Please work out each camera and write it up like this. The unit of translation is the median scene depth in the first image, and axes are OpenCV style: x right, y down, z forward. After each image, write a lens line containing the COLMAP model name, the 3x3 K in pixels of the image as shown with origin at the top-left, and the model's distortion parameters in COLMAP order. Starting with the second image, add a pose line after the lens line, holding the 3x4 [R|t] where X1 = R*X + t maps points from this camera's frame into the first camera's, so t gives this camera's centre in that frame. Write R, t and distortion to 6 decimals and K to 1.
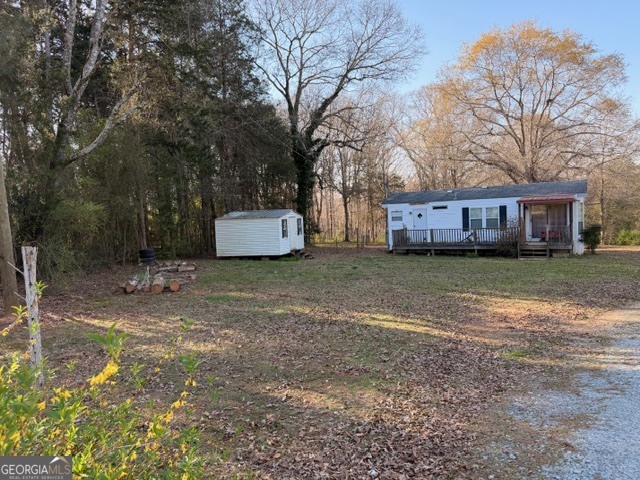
lens RADIAL K [[463.2, 0, 320.2], [0, 463.2, 243.3], [0, 0, 1]] dist [0.033454, -0.019036]
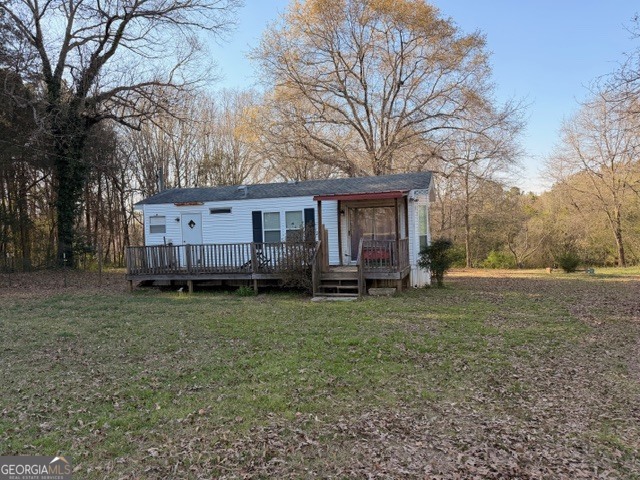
lens RADIAL K [[463.2, 0, 321.4], [0, 463.2, 240.4], [0, 0, 1]] dist [0.033454, -0.019036]
pose [[0.977438, 0.010903, 0.210941, 0.271927], [0.000939, 0.998433, -0.055960, -0.003308], [-0.211221, 0.054895, 0.975896, 0.389014]]
